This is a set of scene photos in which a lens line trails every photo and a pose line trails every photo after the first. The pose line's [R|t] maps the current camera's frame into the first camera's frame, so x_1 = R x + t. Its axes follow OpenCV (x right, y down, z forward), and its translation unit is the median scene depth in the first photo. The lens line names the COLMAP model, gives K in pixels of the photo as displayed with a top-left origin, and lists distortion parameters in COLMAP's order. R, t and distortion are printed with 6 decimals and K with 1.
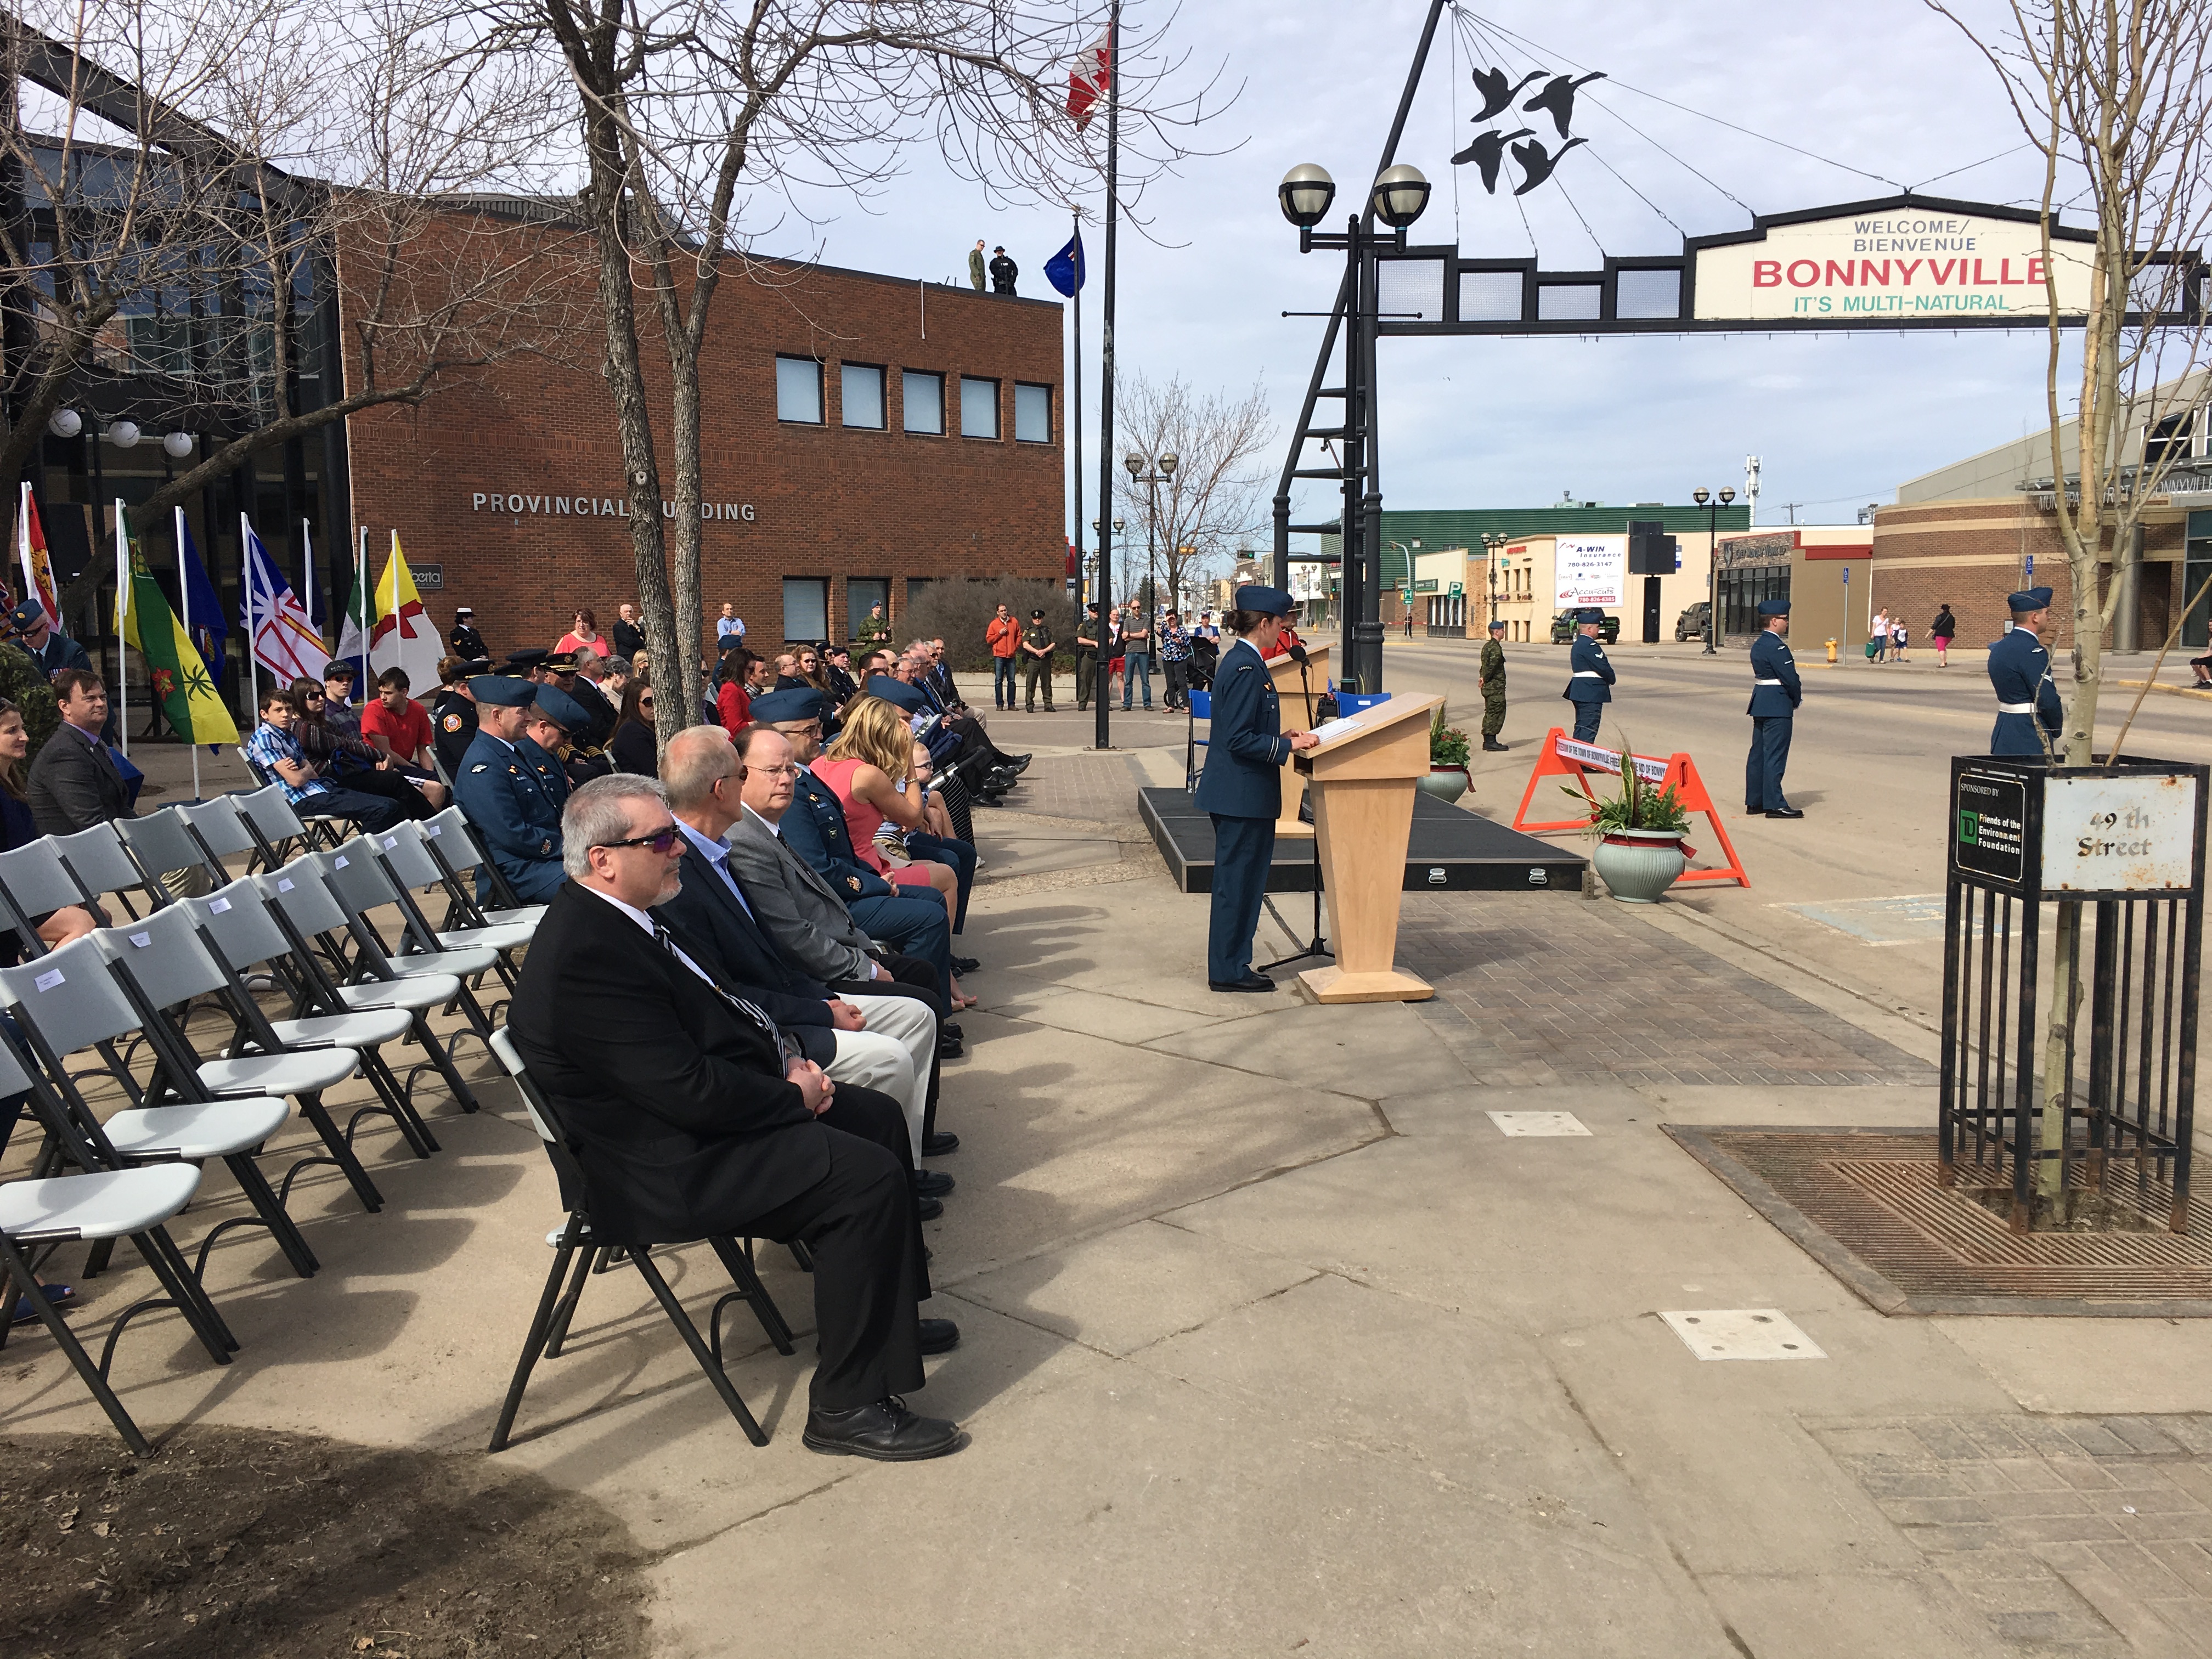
lens RADIAL K [[1881.0, 0, 1108.5], [0, 1881.0, 827.8], [0, 0, 1]] dist [0.090182, -0.121778]
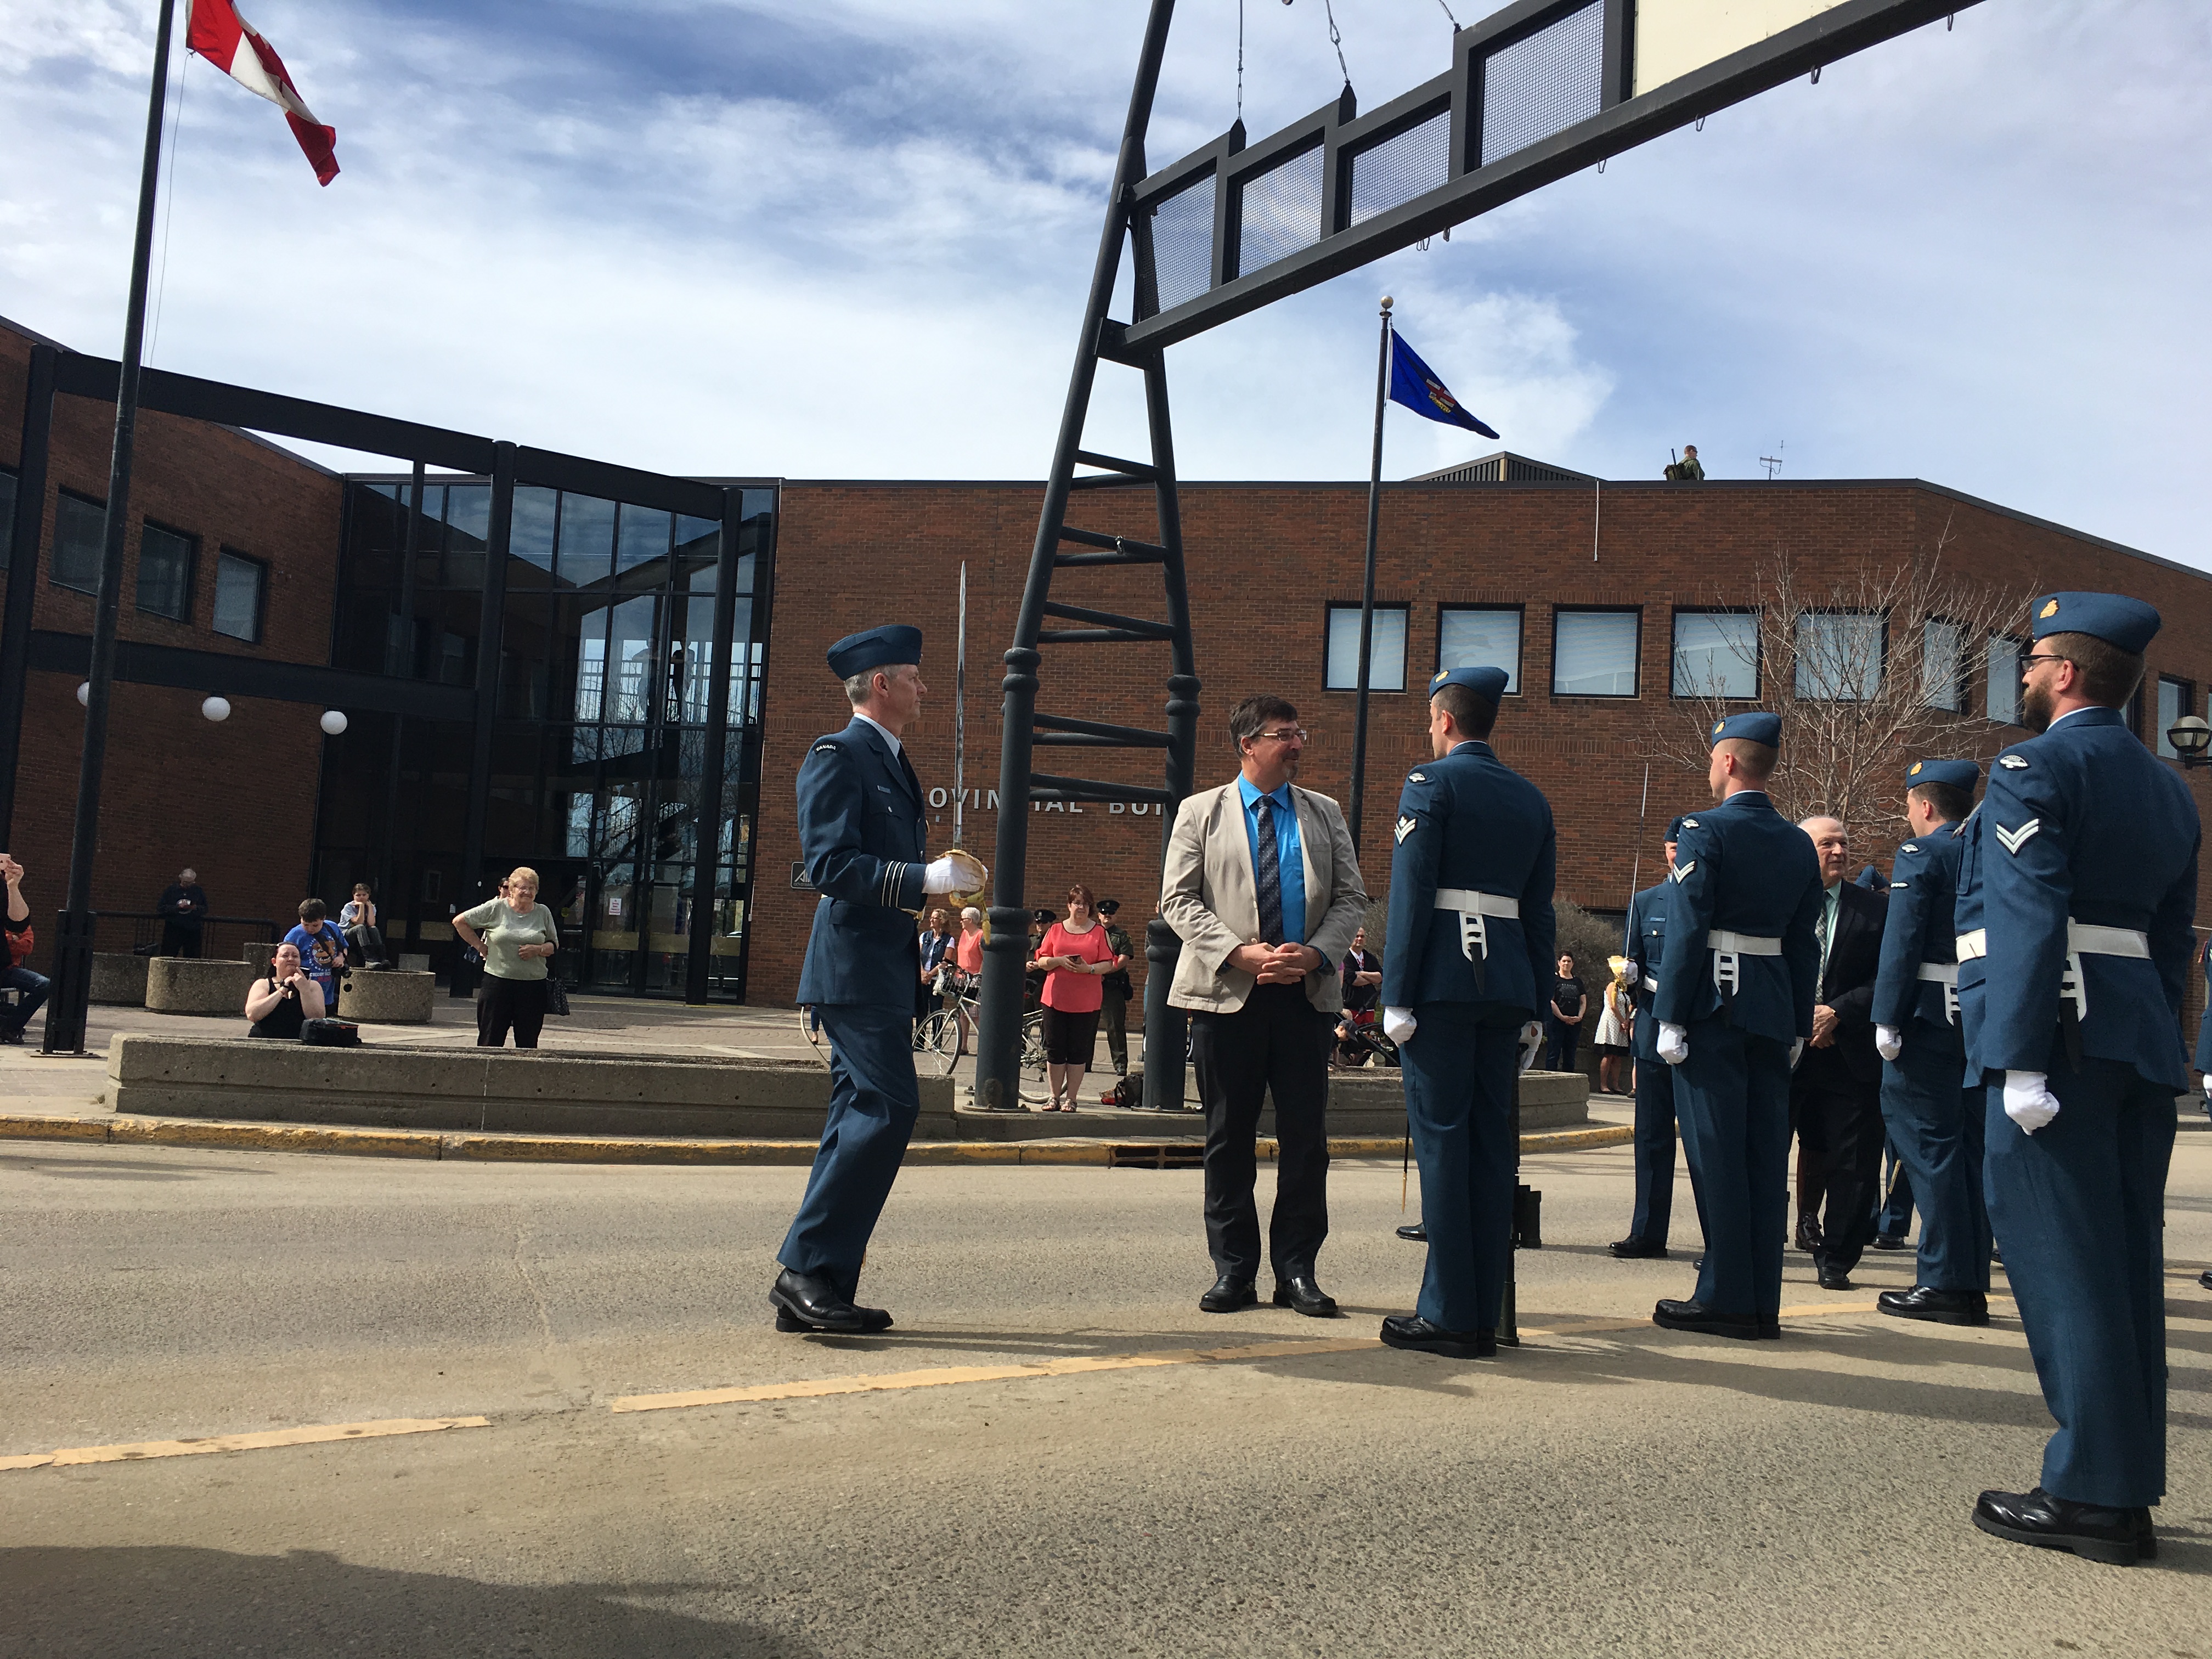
lens RADIAL K [[1881.3, 0, 1106.0], [0, 1881.3, 829.5], [0, 0, 1]] dist [0.099052, -0.141450]
pose [[0.526798, -0.024636, -0.849633, 1.449544], [-0.158998, 0.979080, -0.126972, -0.186052], [0.834987, 0.201978, 0.511860, 1.968327]]
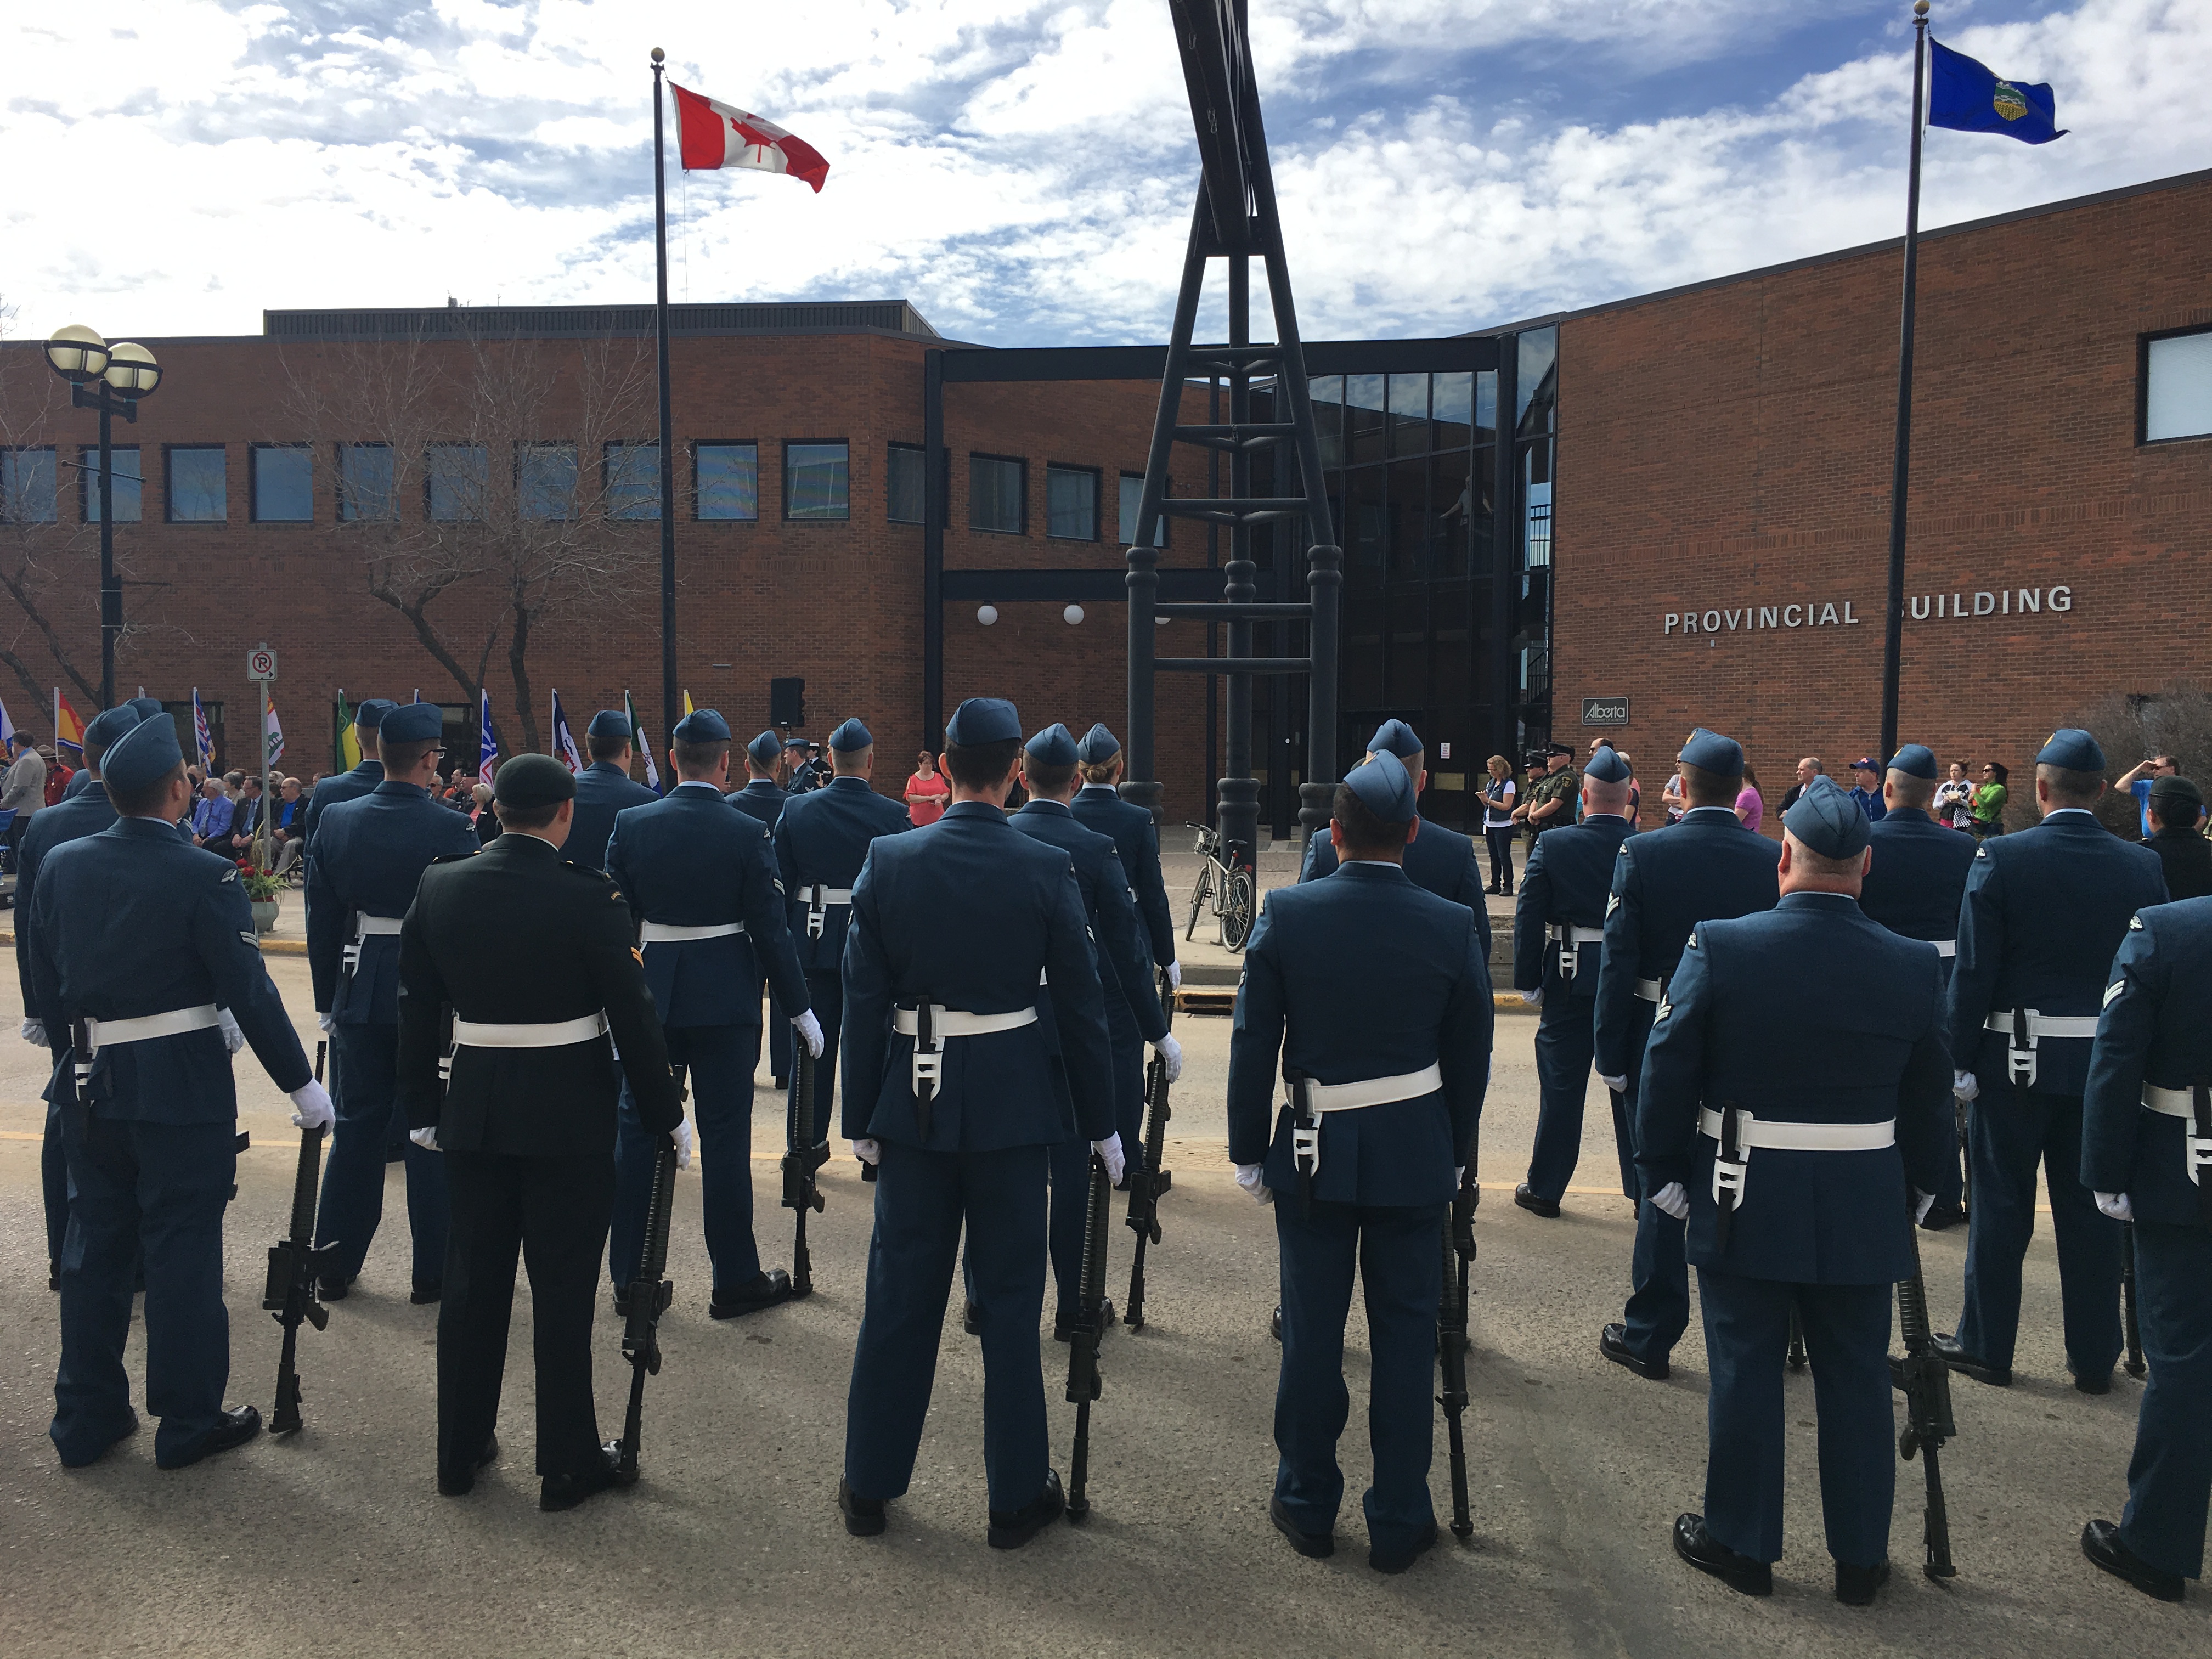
lens RADIAL K [[1881.3, 0, 1106.0], [0, 1881.3, 829.5], [0, 0, 1]] dist [0.099052, -0.141450]
pose [[-0.149017, 0.053730, -0.987374, 1.737241], [-0.114691, 0.990844, 0.071228, -0.343595], [0.982161, 0.123857, -0.141490, 2.731943]]
